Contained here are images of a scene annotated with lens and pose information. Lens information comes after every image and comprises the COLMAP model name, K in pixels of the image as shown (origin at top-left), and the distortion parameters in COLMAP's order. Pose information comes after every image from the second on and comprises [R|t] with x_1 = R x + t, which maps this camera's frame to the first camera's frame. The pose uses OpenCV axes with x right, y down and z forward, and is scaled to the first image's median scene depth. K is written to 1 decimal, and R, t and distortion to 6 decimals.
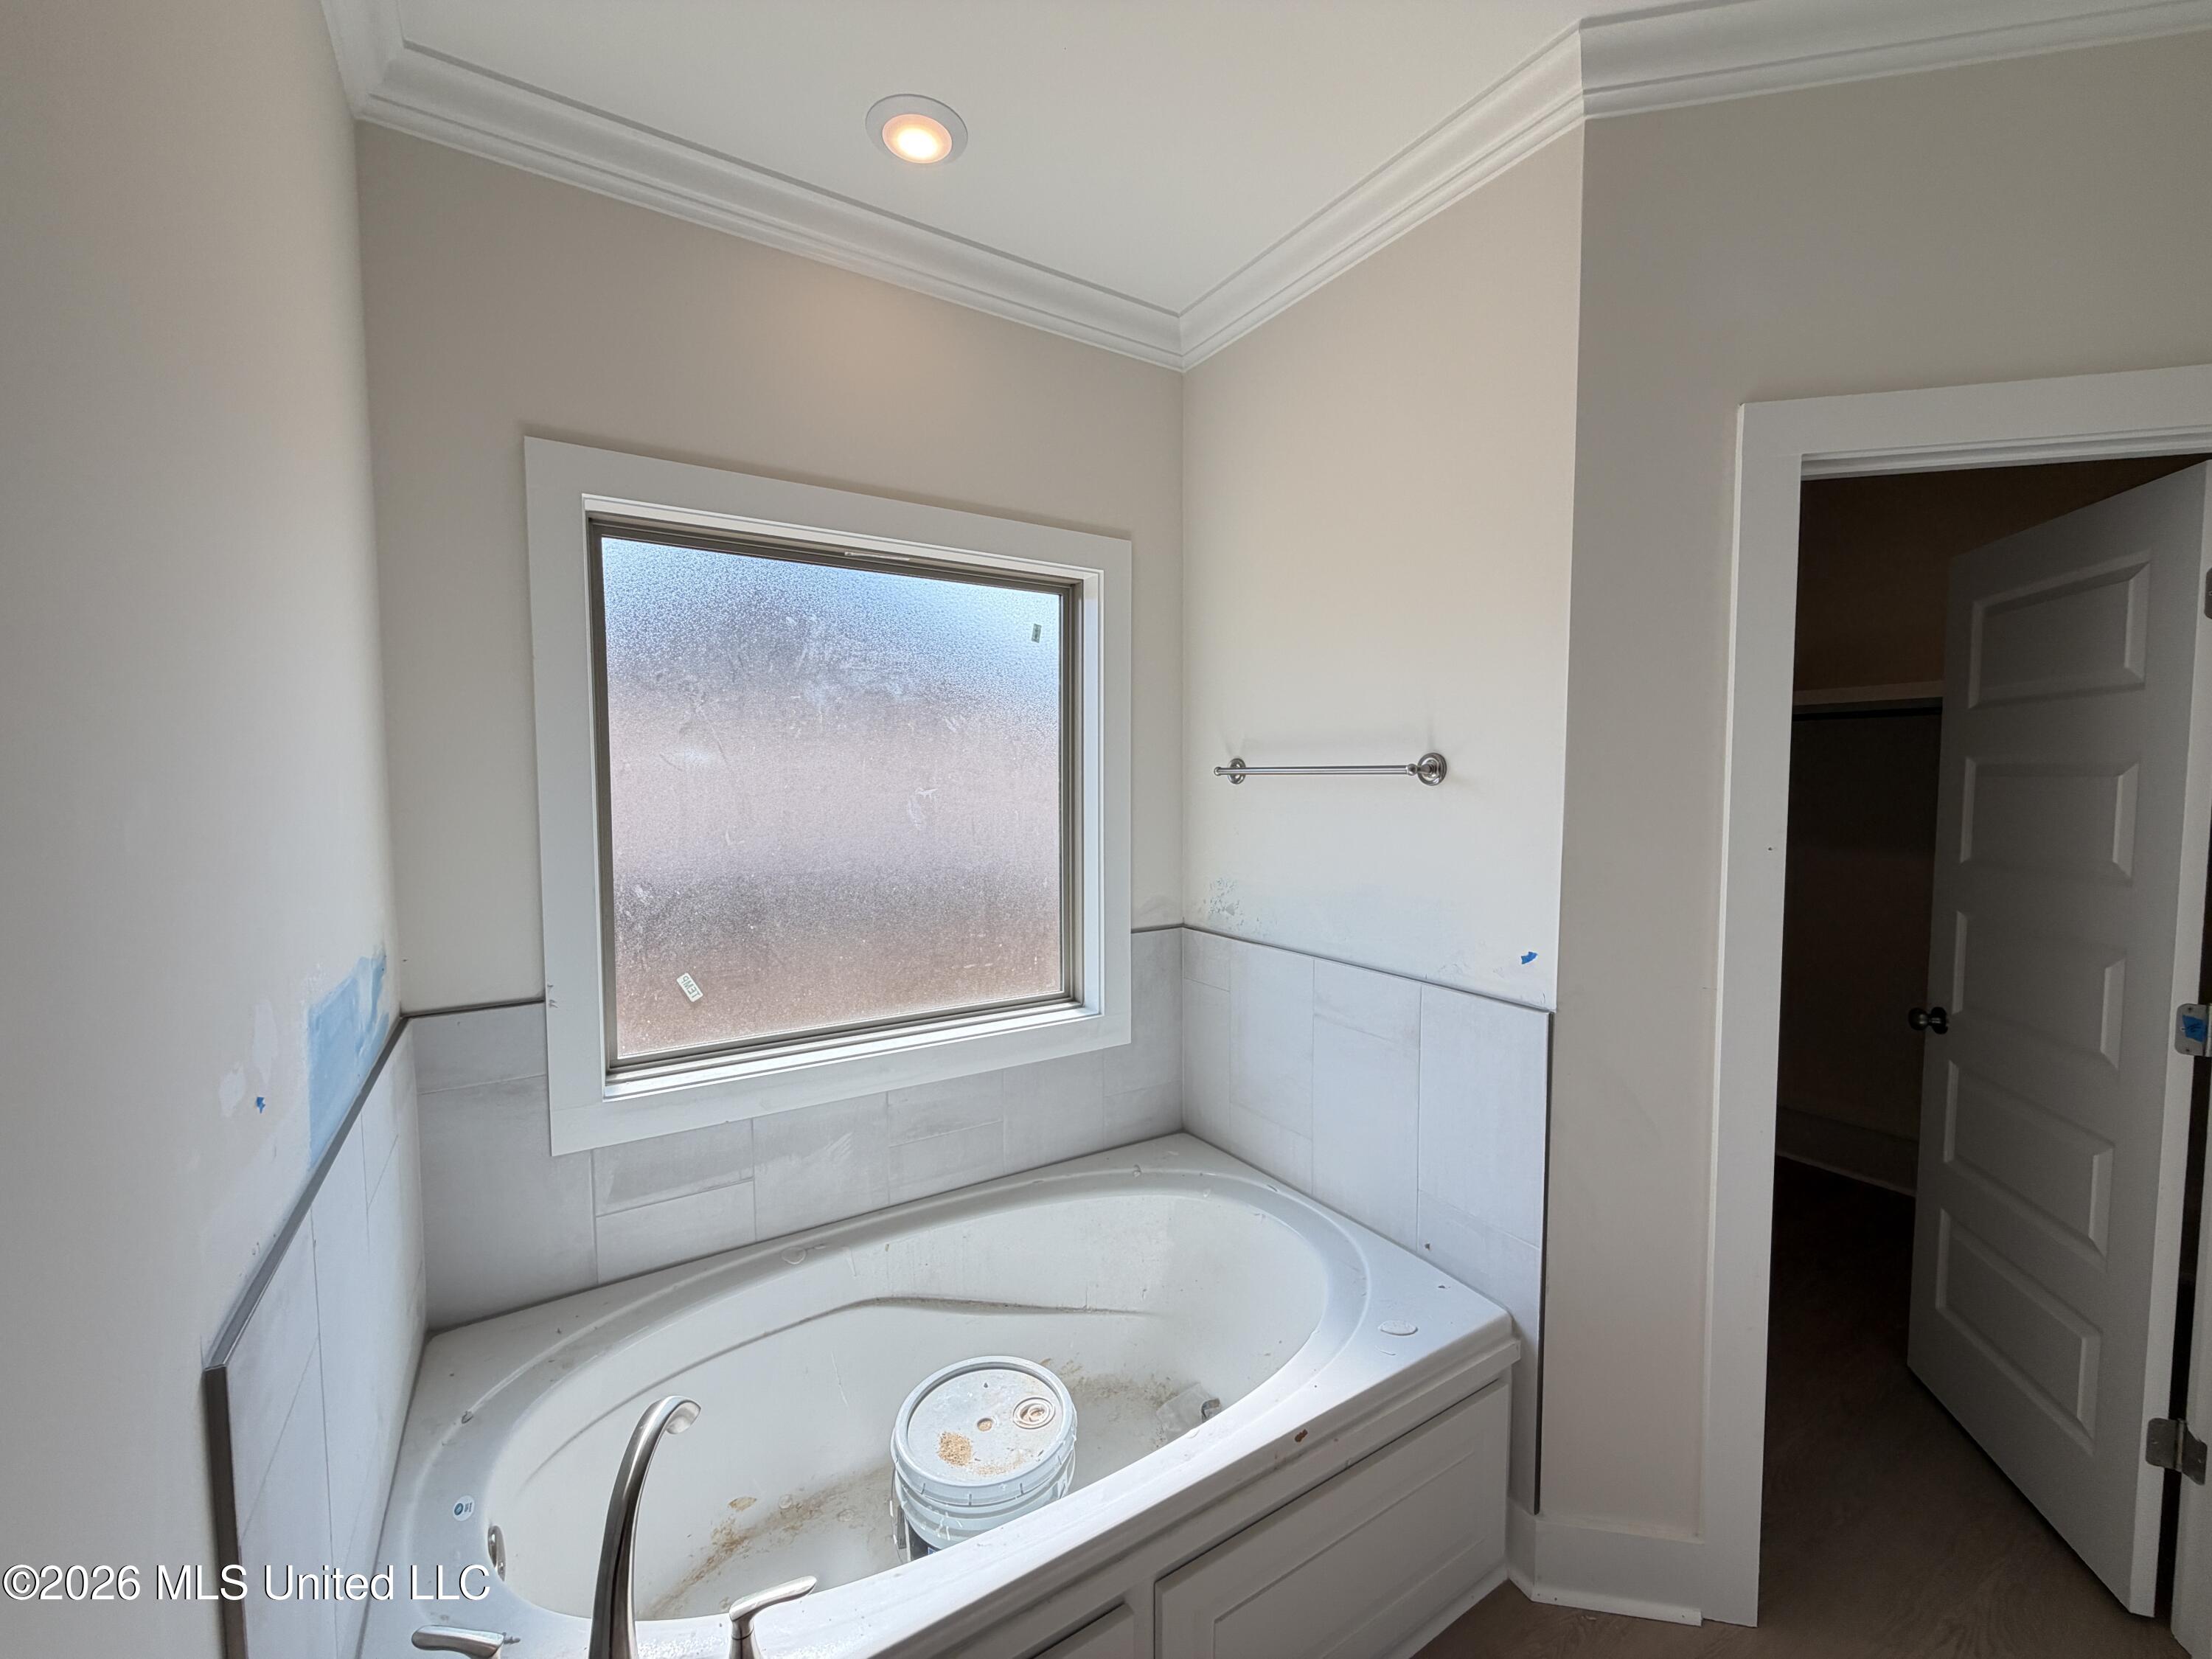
lens RADIAL K [[880.9, 0, 1104.4], [0, 880.9, 827.2], [0, 0, 1]] dist [0.000625, -0.000184]
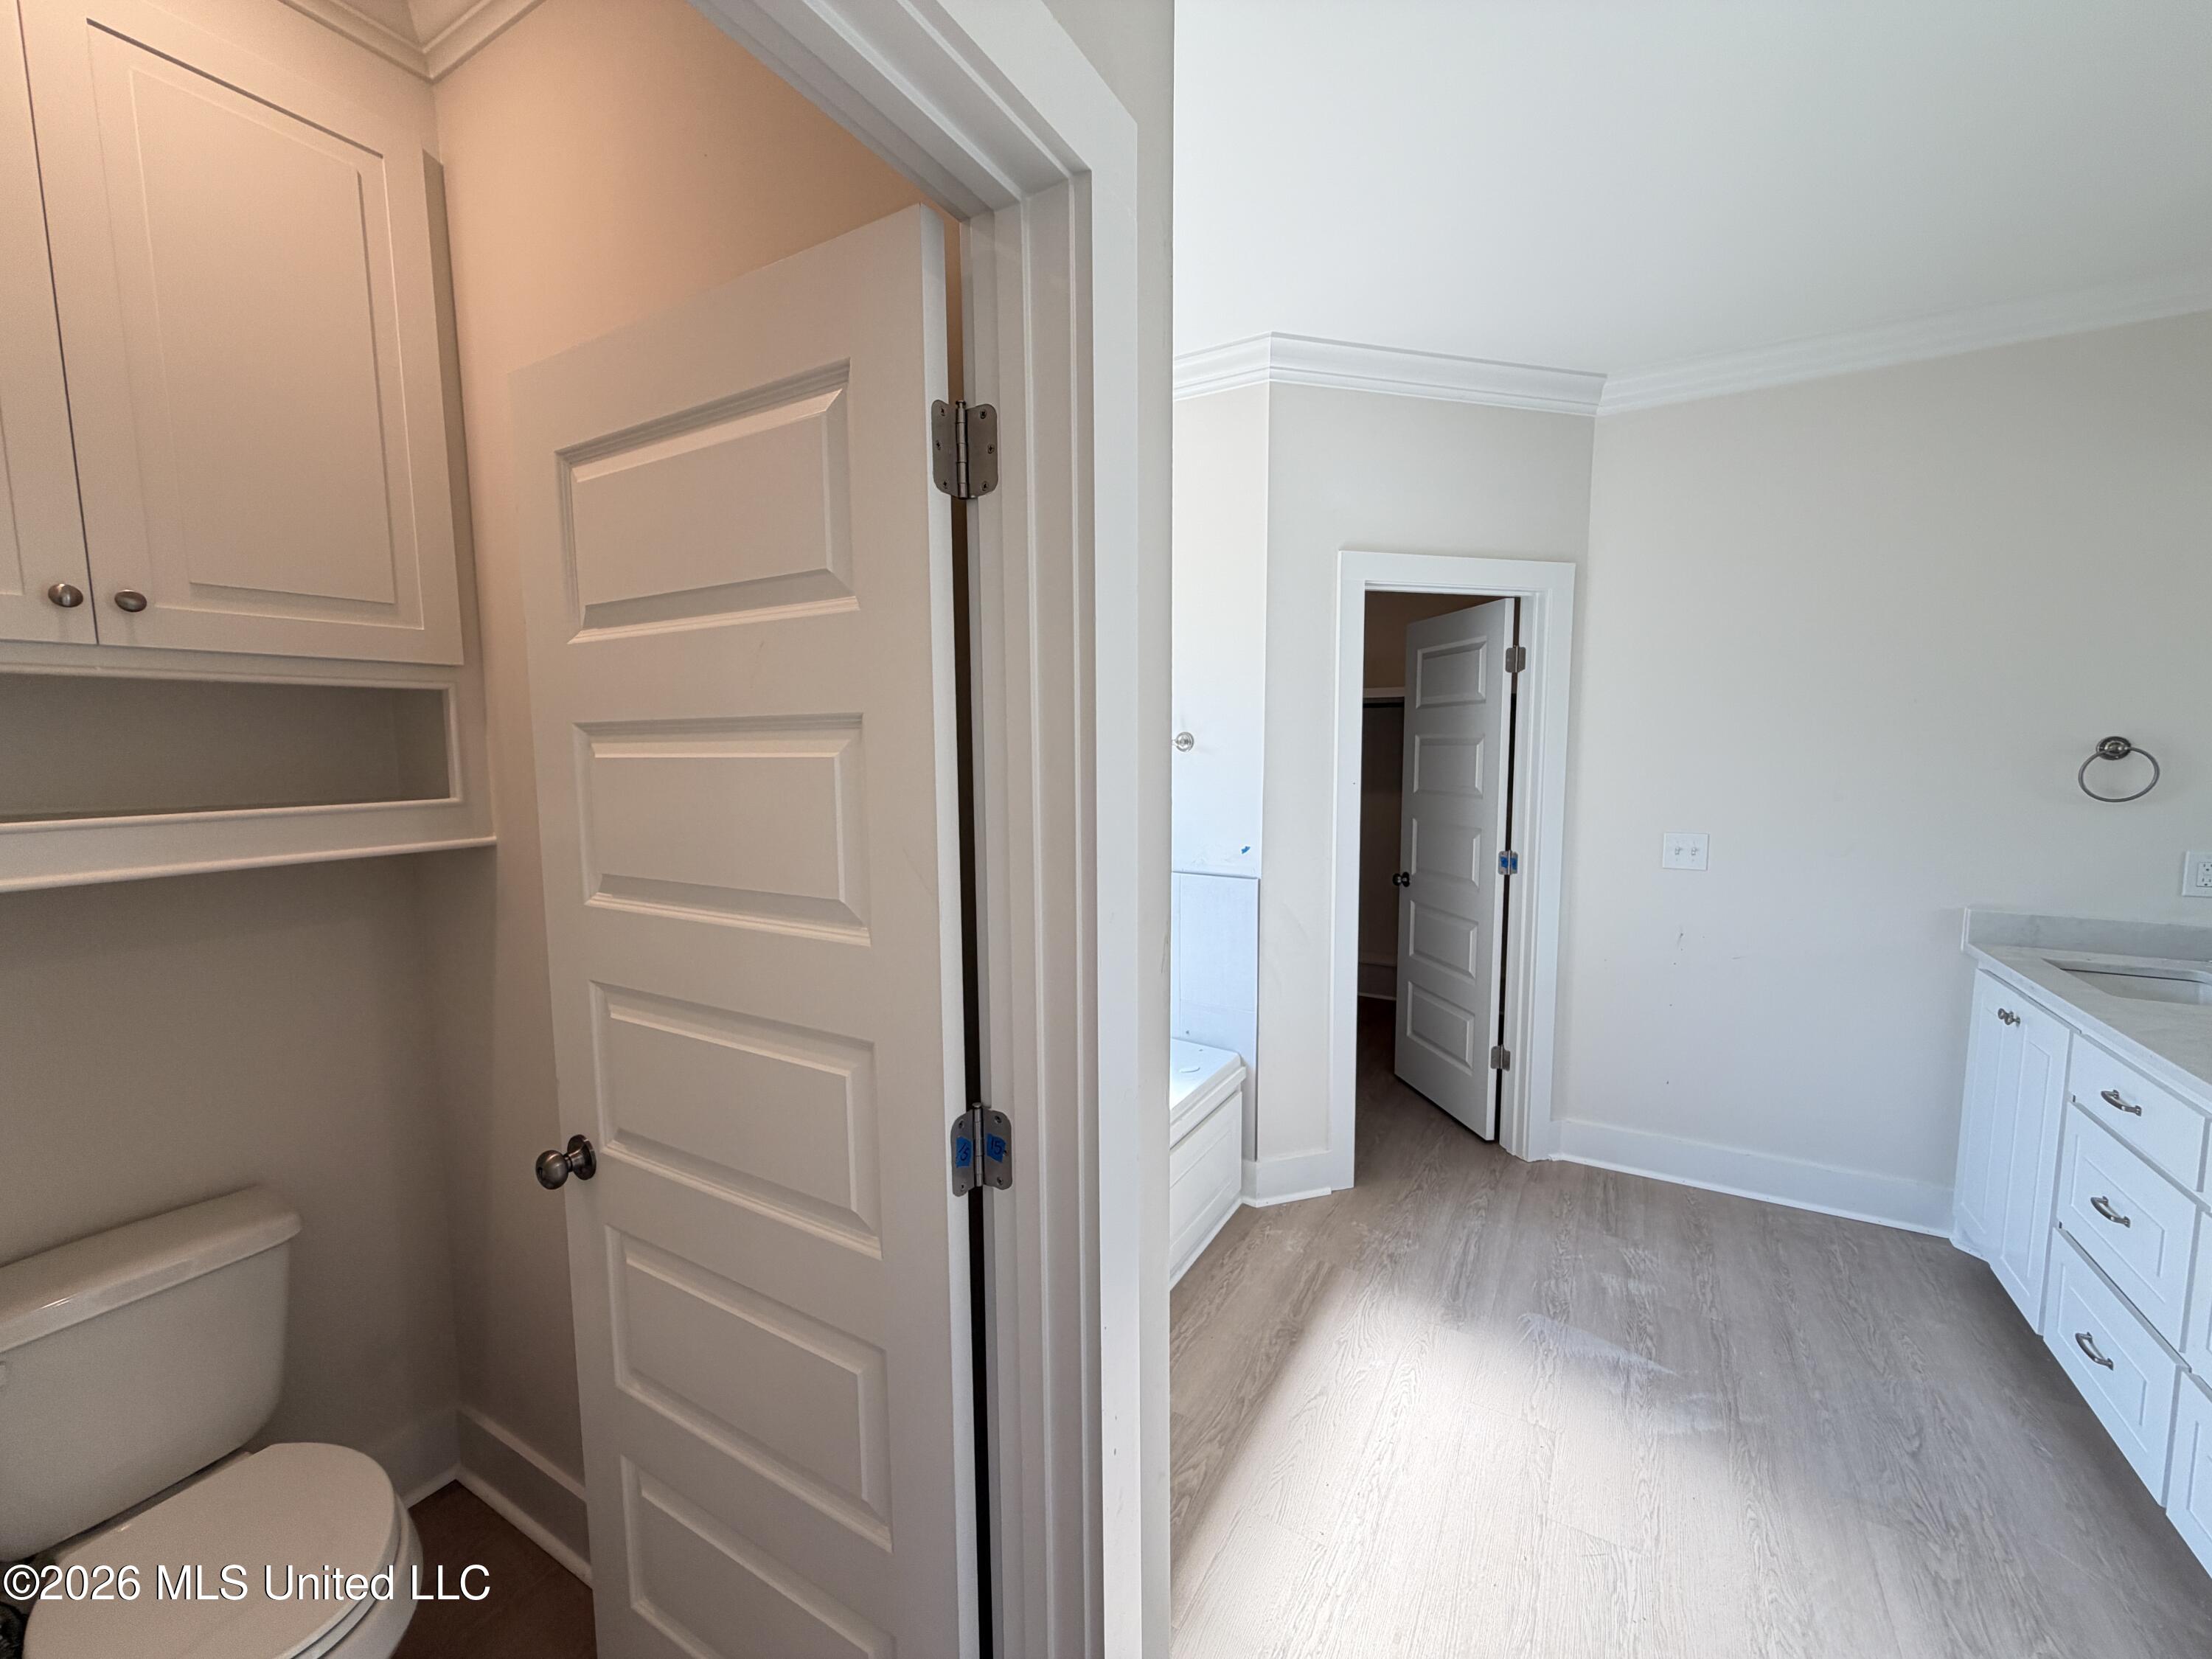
lens RADIAL K [[880.9, 0, 1103.9], [0, 880.9, 830.8], [0, 0, 1]] dist [0.000625, -0.000184]
pose [[0.886852, -0.047176, 0.459638, -0.562338], [0.030701, 0.998592, 0.043256, 0.026064], [-0.461032, -0.024250, 0.887052, -0.417006]]
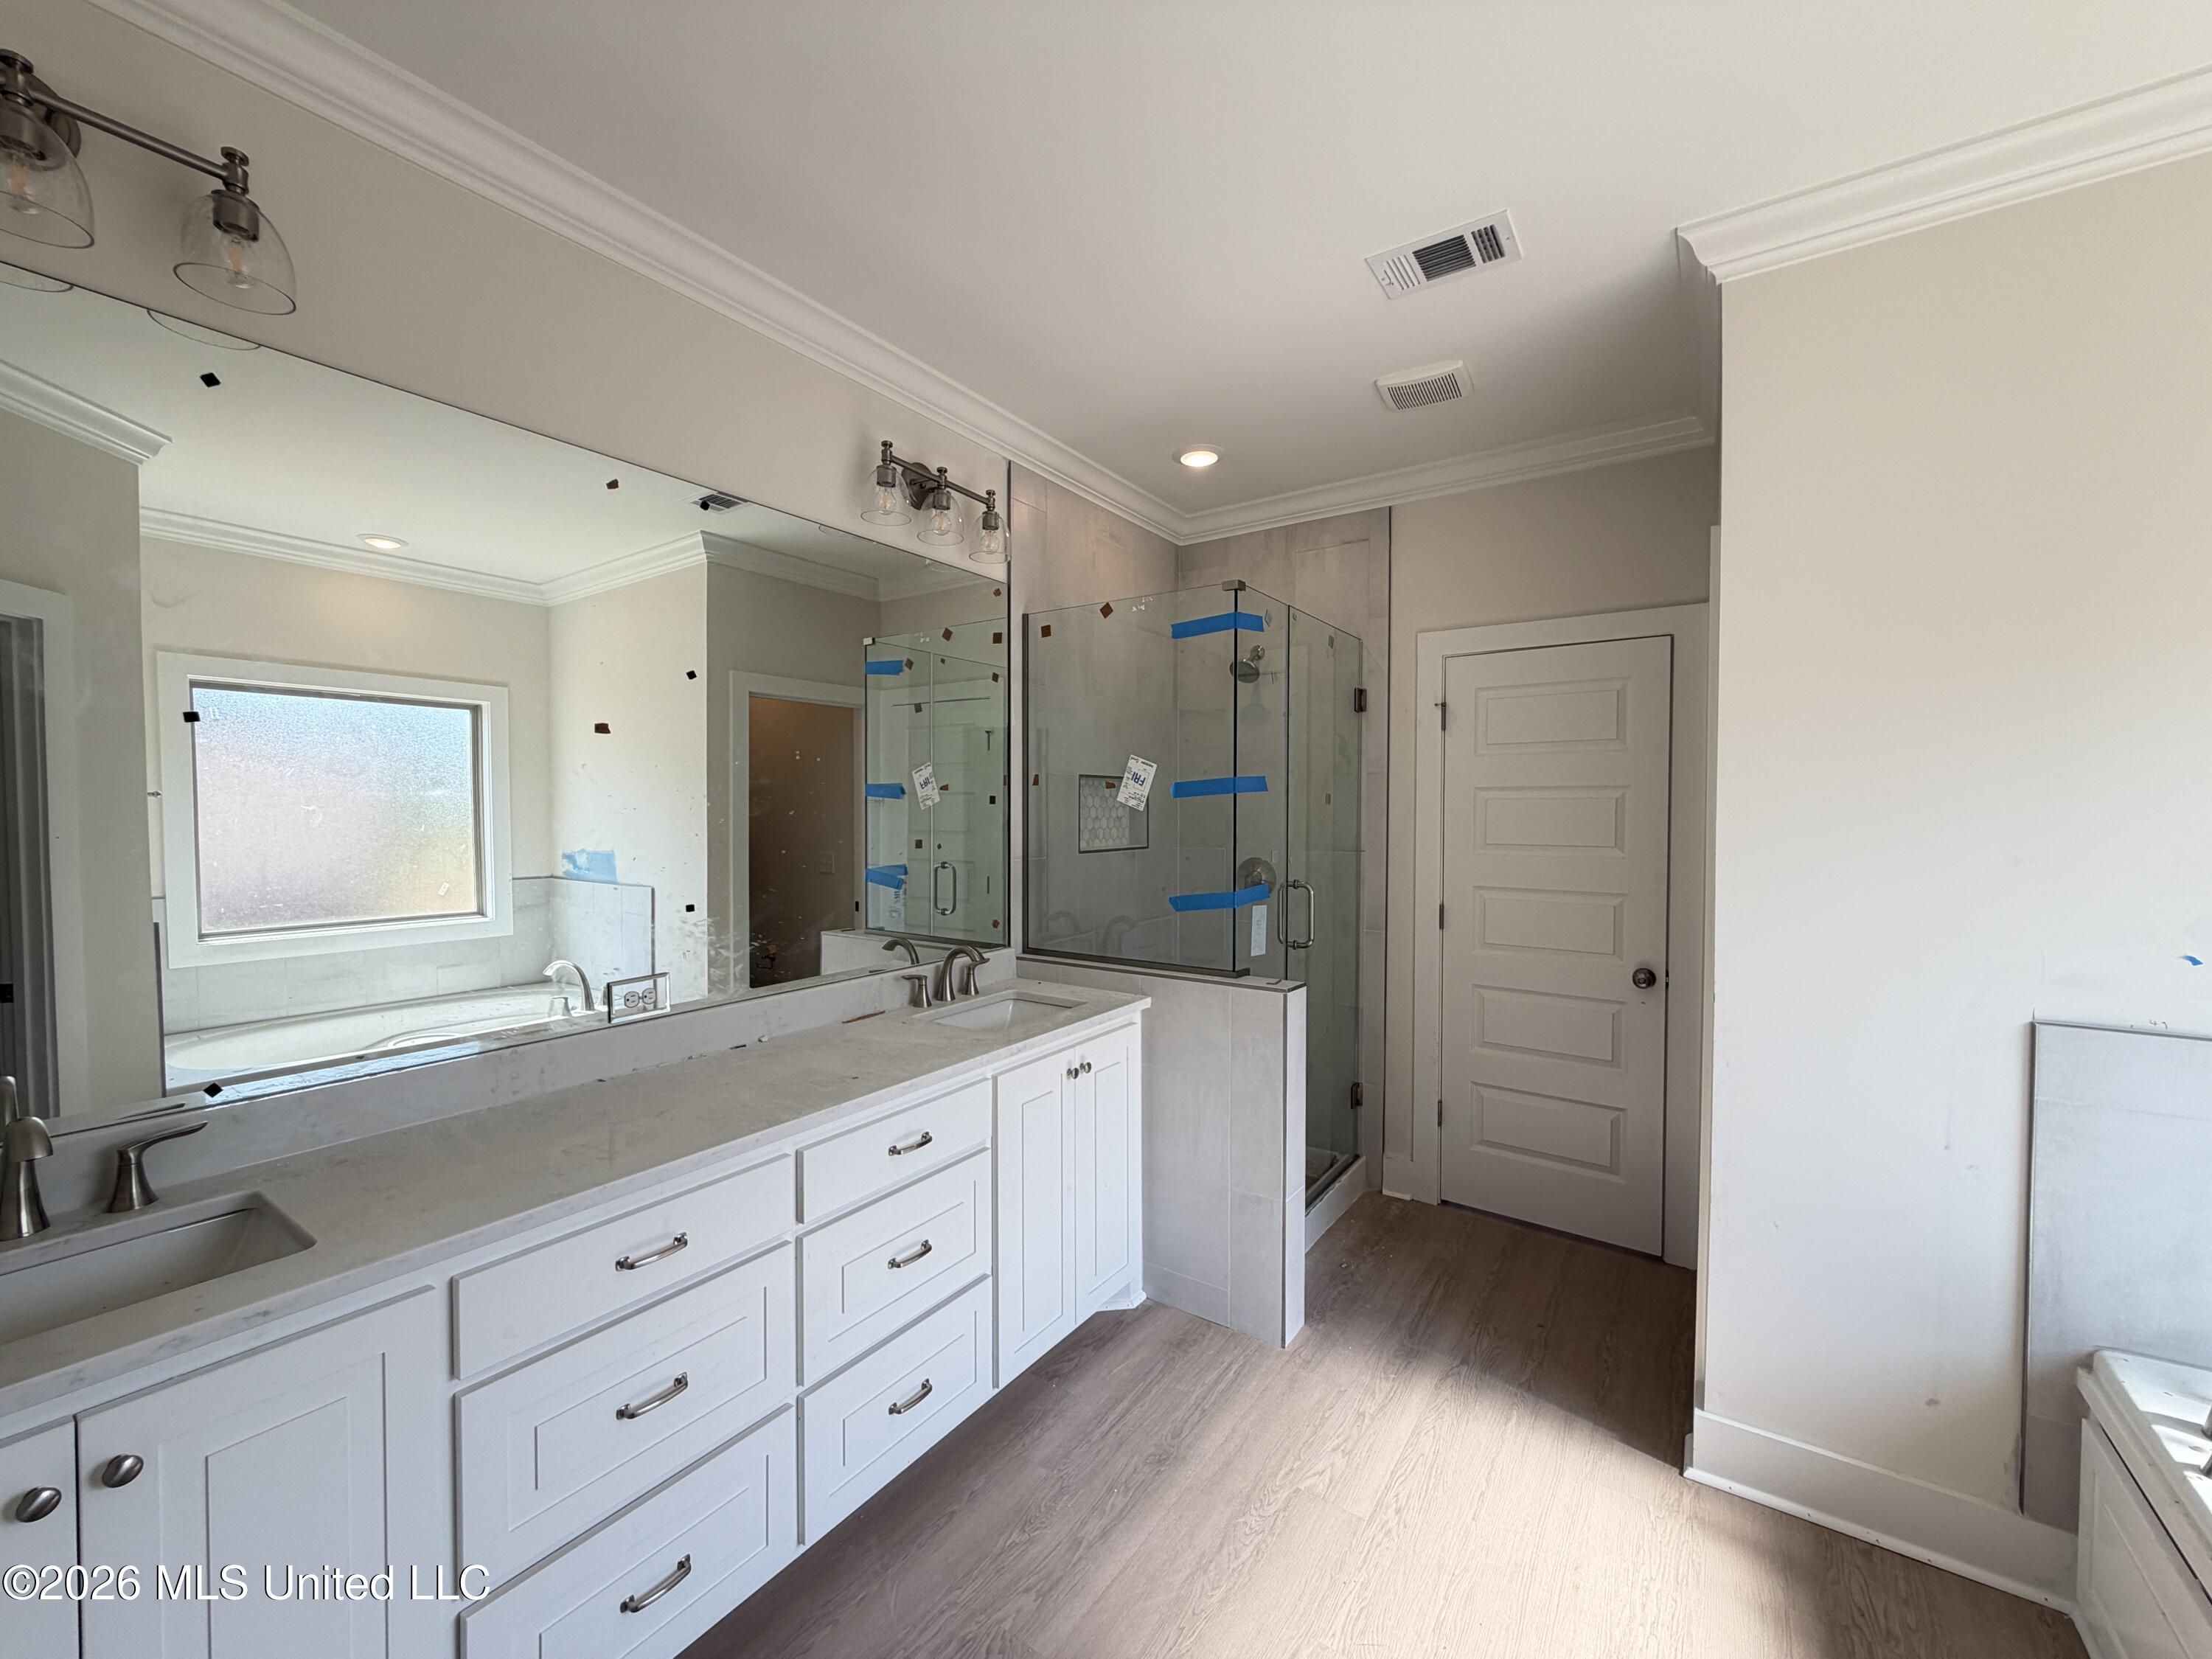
lens RADIAL K [[880.9, 0, 1109.7], [0, 880.9, 833.6], [0, 0, 1]] dist [0.000625, -0.000184]
pose [[-0.917934, 0.012247, -0.396543, 0.978751], [-0.022685, 0.996268, 0.083283, -0.032217], [0.396083, 0.085444, -0.914231, 0.878460]]
